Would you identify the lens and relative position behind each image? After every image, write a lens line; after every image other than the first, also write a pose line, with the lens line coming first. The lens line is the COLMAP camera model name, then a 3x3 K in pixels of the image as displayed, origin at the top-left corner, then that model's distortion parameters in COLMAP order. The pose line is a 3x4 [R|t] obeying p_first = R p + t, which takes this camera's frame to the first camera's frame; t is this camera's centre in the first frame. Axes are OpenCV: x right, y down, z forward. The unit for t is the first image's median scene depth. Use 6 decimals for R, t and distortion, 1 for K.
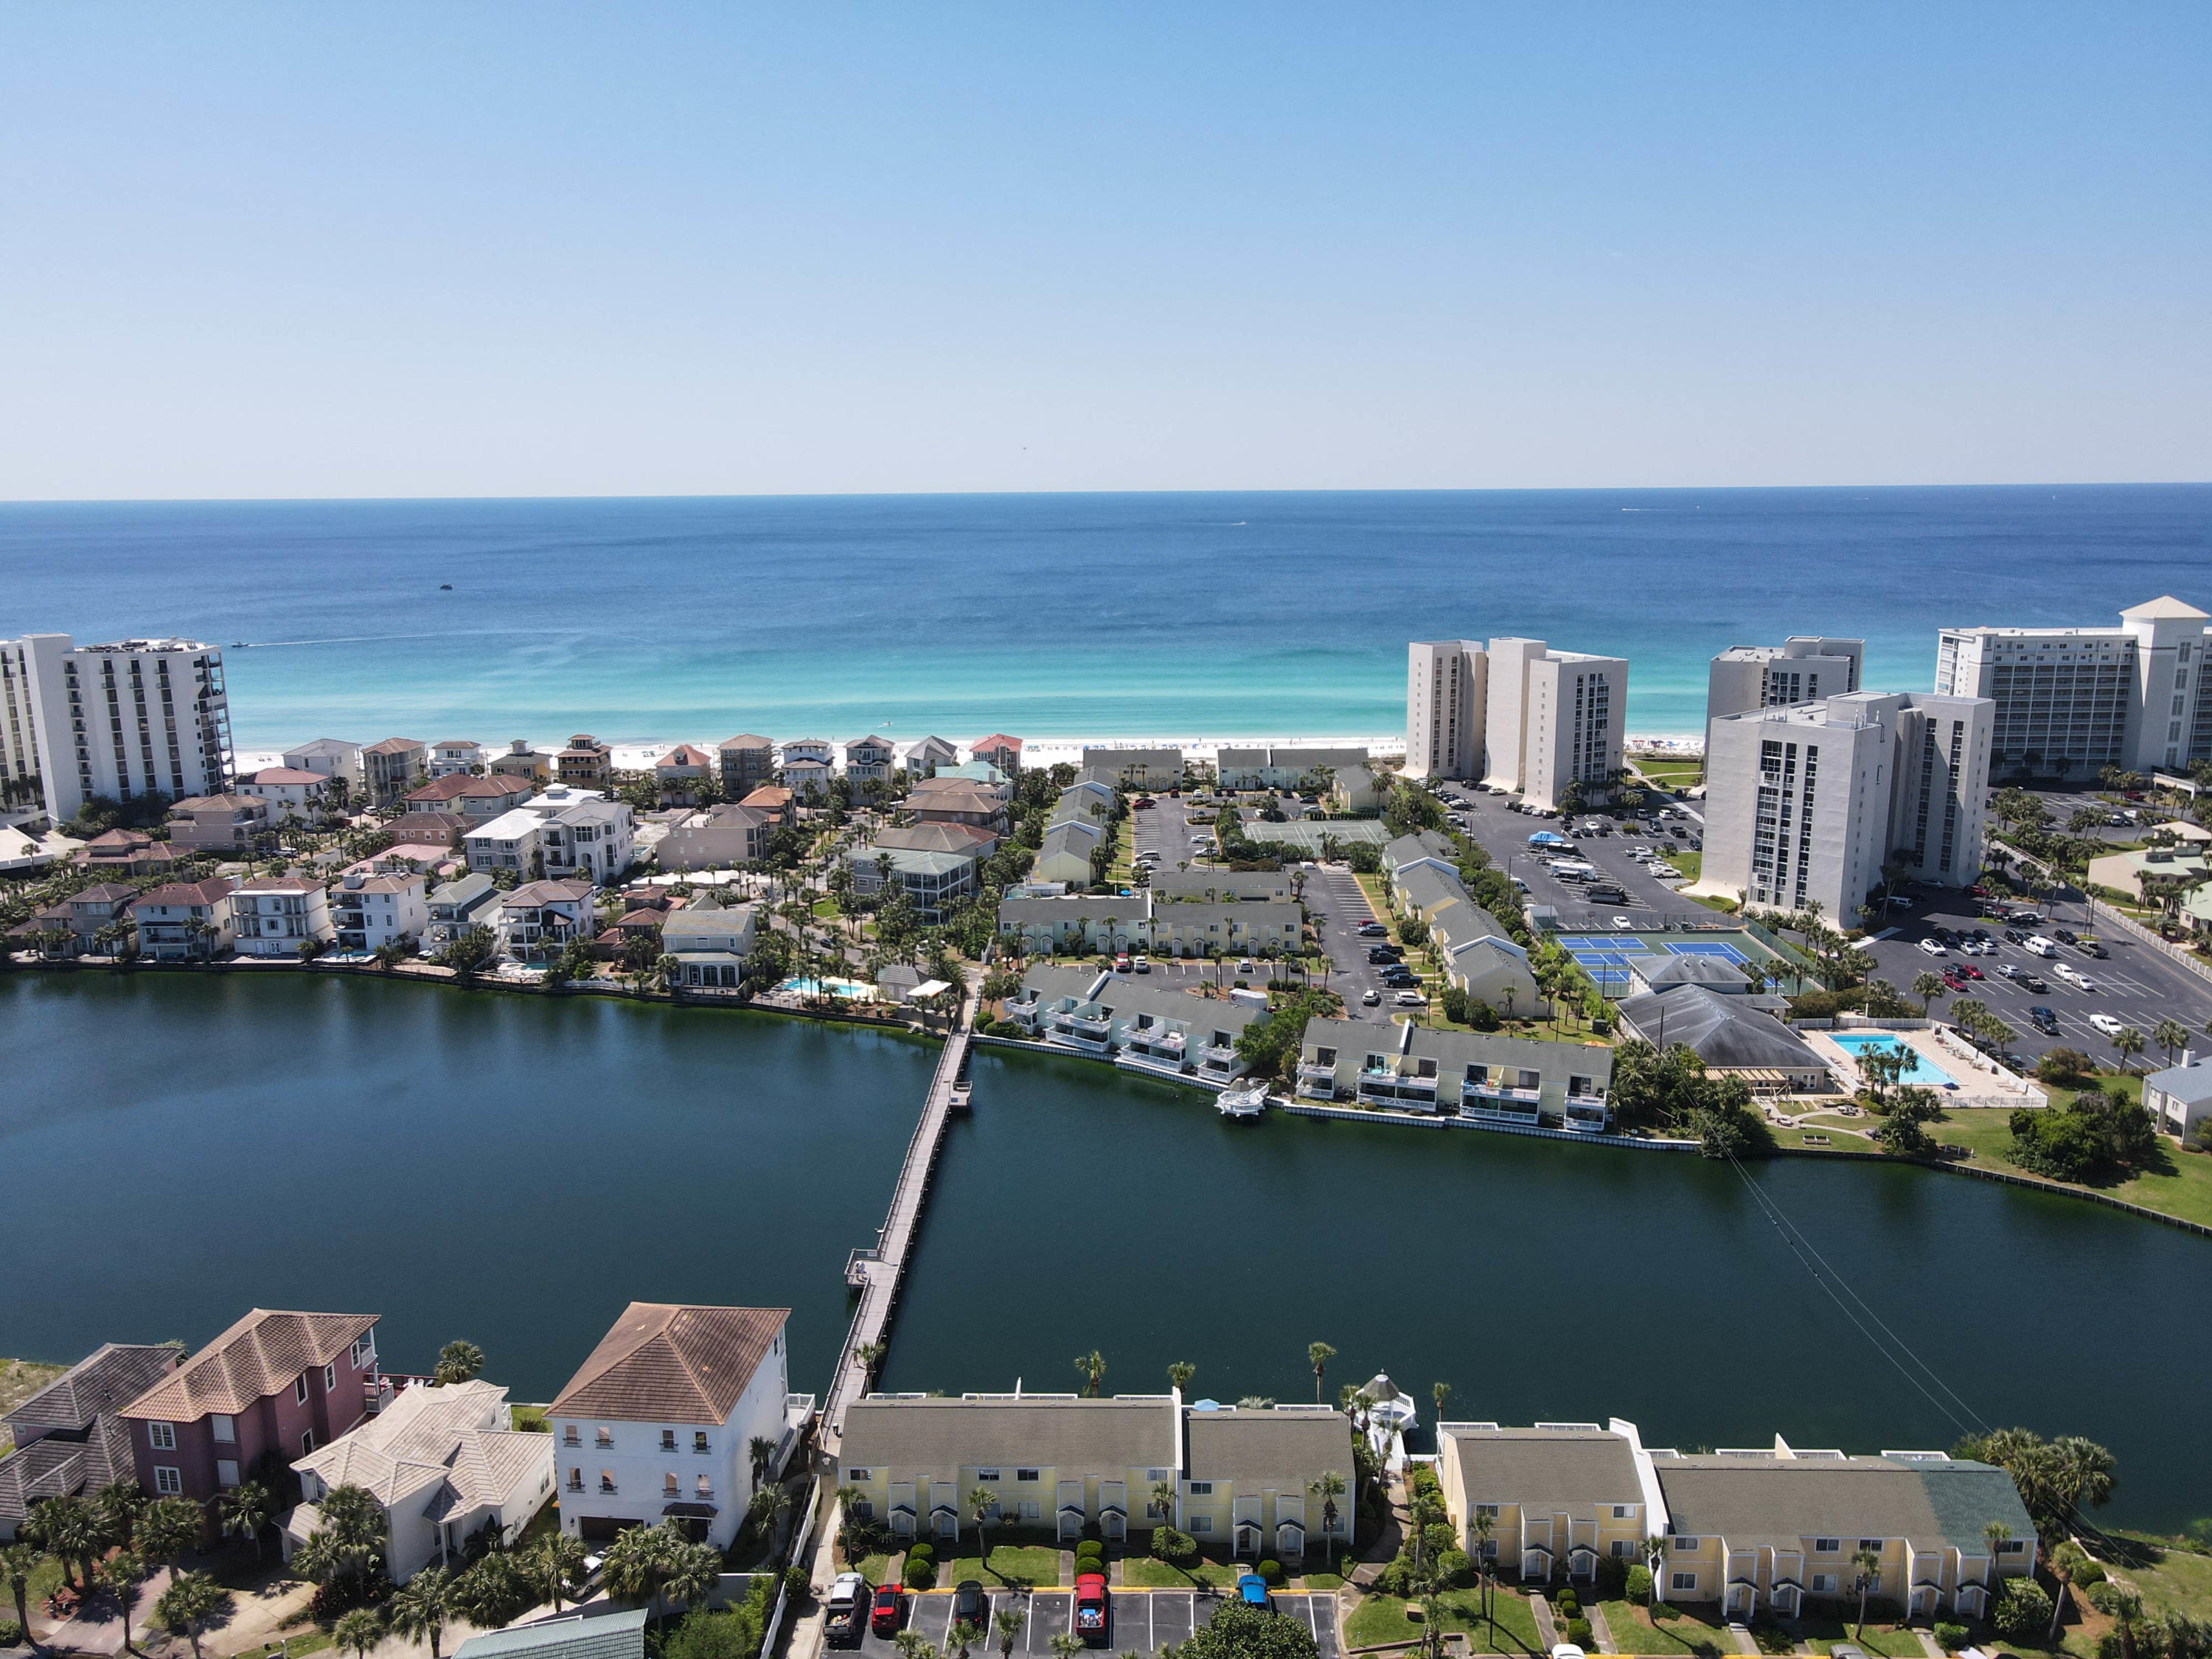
lens RADIAL K [[1605.0, 0, 1121.7], [0, 1605.0, 814.7], [0, 0, 1]] dist [0.001659, 0.009533]
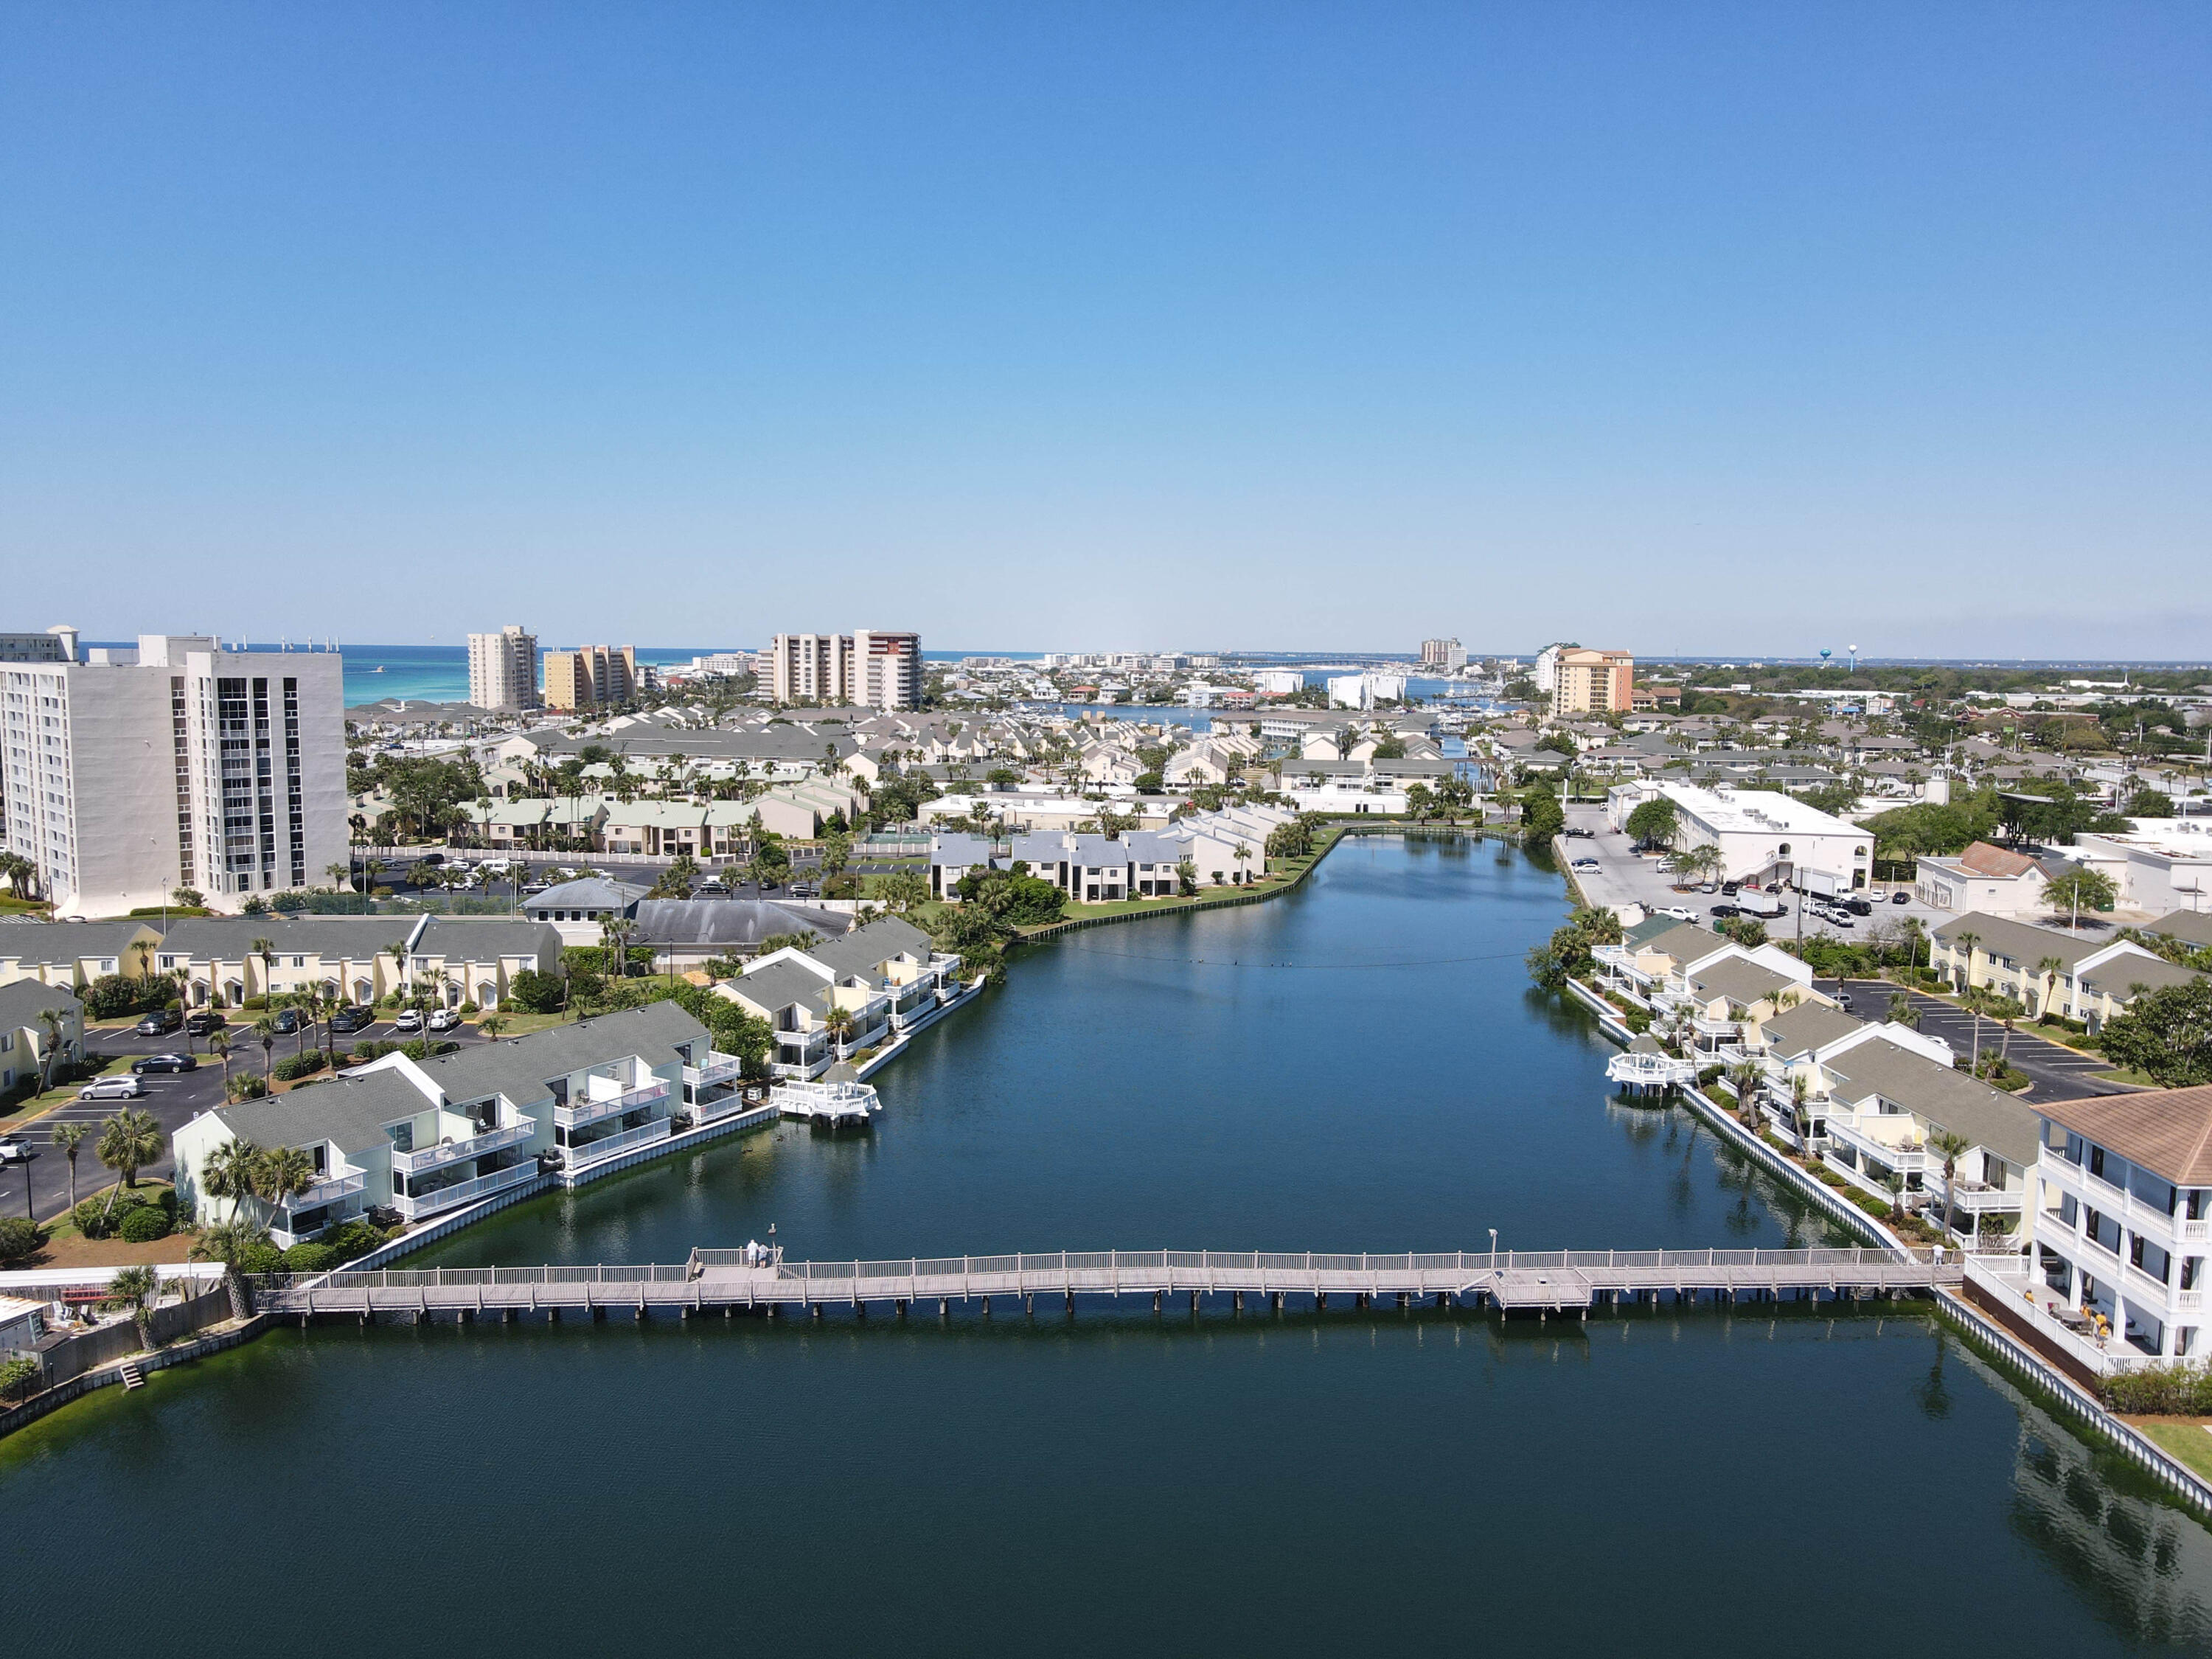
lens RADIAL K [[1605.0, 0, 1107.1], [0, 1605.0, 831.2], [0, 0, 1]] dist [0.001659, 0.009533]
pose [[-0.075444, -0.108430, 0.991237, -0.422709], [0.186331, 0.975028, 0.120839, 0.011516], [-0.979586, 0.193815, -0.053356, 0.679161]]
